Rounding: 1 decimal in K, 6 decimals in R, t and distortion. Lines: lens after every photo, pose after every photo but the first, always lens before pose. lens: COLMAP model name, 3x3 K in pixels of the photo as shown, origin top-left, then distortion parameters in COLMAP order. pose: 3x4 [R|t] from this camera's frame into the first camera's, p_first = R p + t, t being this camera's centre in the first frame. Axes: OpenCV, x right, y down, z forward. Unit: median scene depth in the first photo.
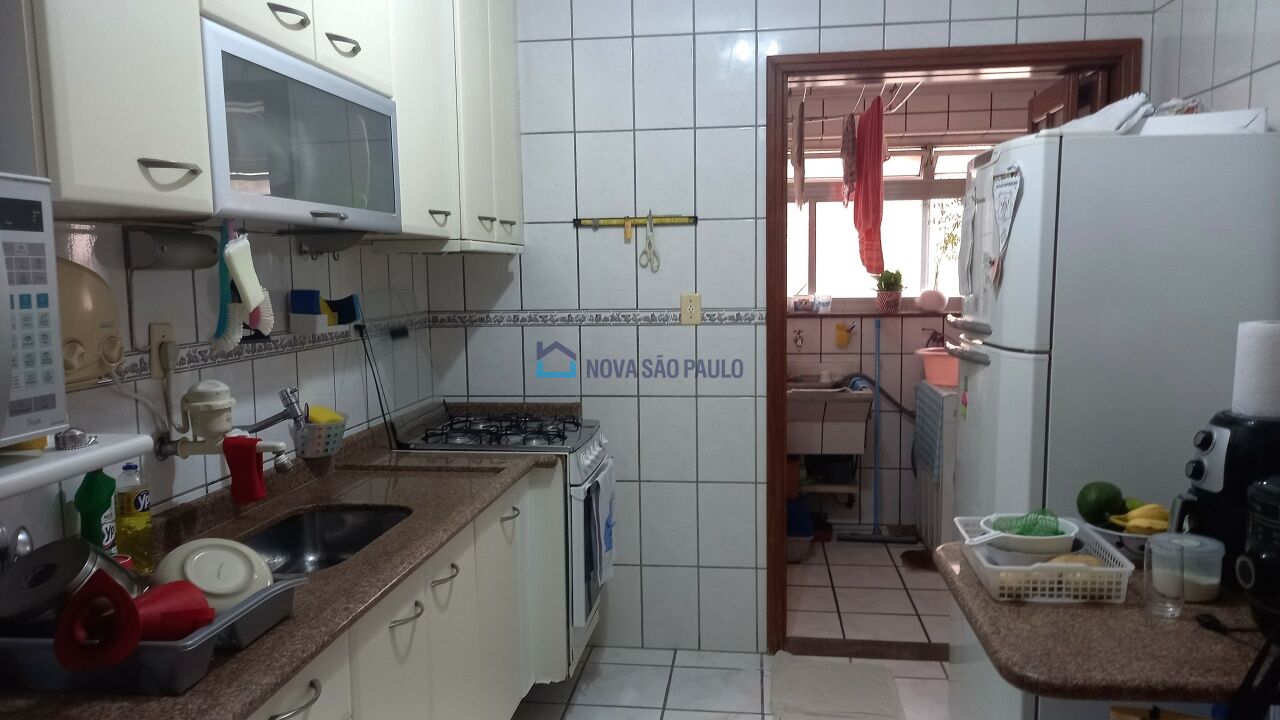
lens RADIAL K [[940.1, 0, 640.0], [0, 940.1, 360.0], [0, 0, 1]] dist [-0.000038, -0.370636]
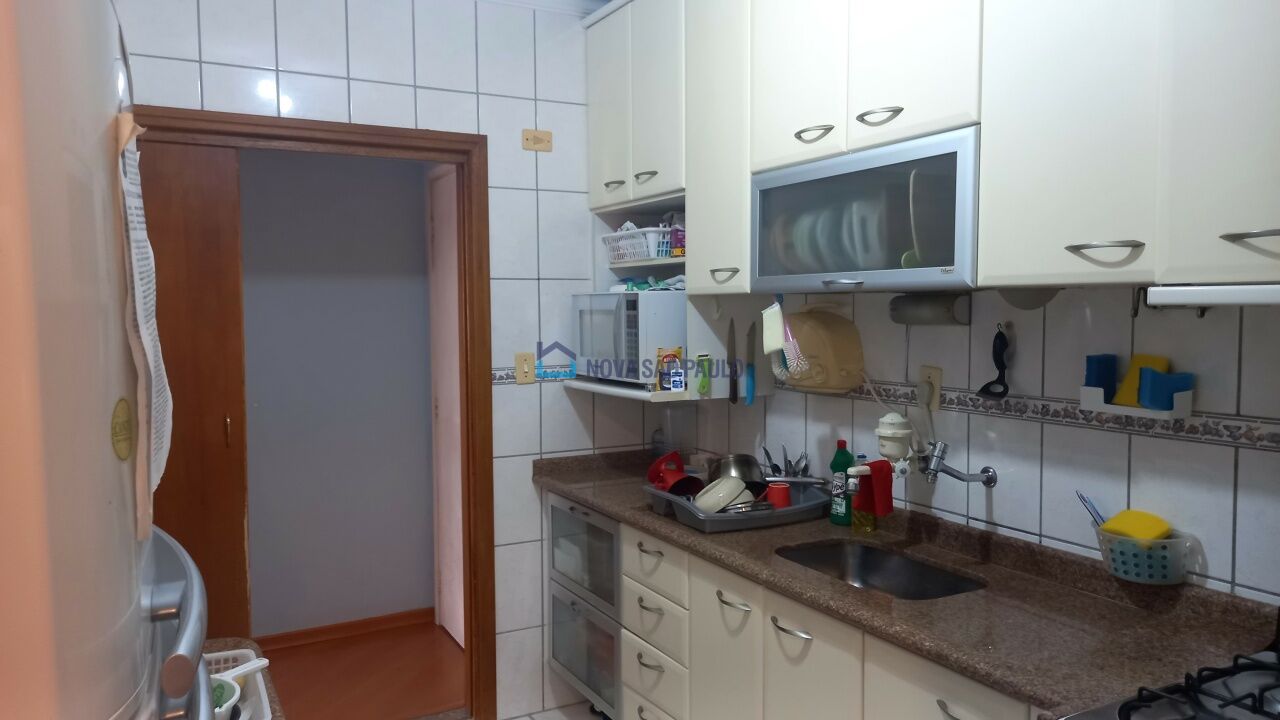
lens RADIAL K [[918.3, 0, 640.0], [0, 918.3, 360.0], [0, 0, 1]] dist [0.065251, -0.057362]
pose [[-0.806710, 0.047207, -0.589059, 0.484977], [-0.041436, 0.989832, 0.136070, -0.182481], [0.589493, 0.134177, -0.796552, 1.574673]]
